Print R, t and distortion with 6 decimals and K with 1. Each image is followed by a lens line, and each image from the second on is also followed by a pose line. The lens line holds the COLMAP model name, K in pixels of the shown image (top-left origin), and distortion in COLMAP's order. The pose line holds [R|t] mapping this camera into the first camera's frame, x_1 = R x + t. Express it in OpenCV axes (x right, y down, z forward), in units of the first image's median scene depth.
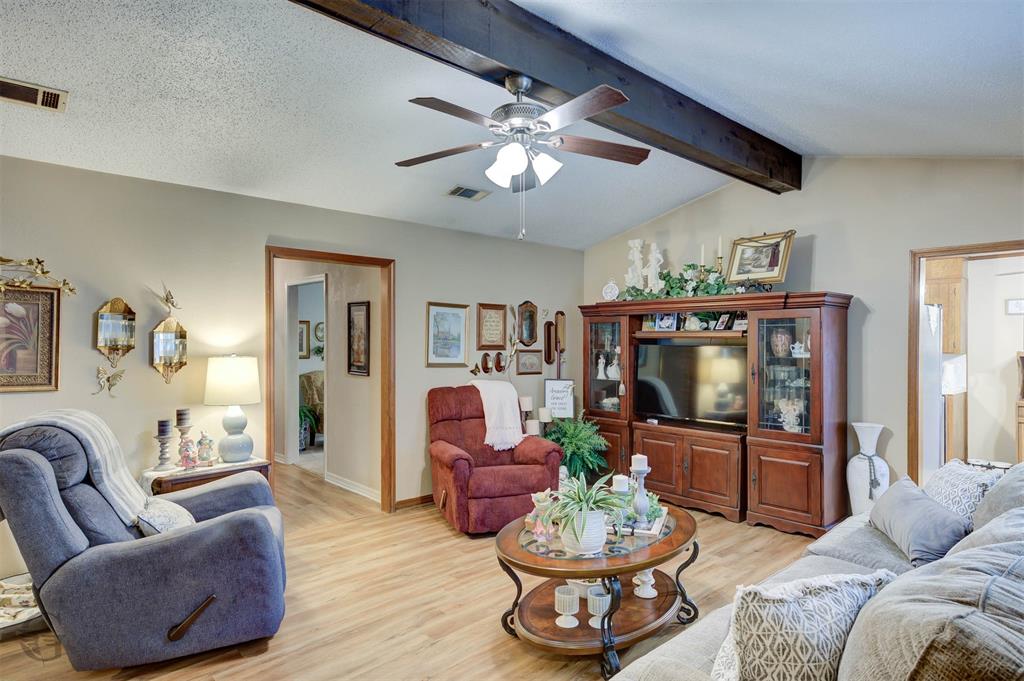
lens RADIAL K [[586.3, 0, 511.9], [0, 586.3, 336.6], [0, 0, 1]] dist [-0.007629, -0.002146]
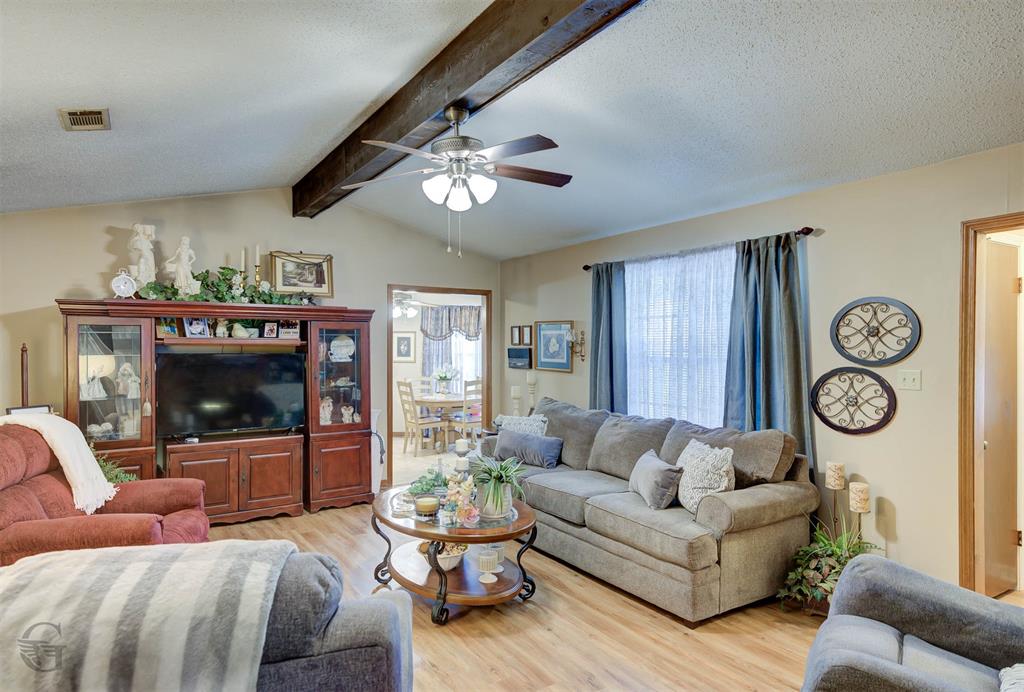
lens RADIAL K [[593.2, 0, 511.9], [0, 593.2, 350.6], [0, 0, 1]] dist [0.003288, 0.000344]
pose [[0.159465, -0.000932, 0.987203, -0.619140], [-0.000823, 0.999999, 0.001077, 0.010181], [-0.987203, -0.000985, 0.159464, 0.424322]]
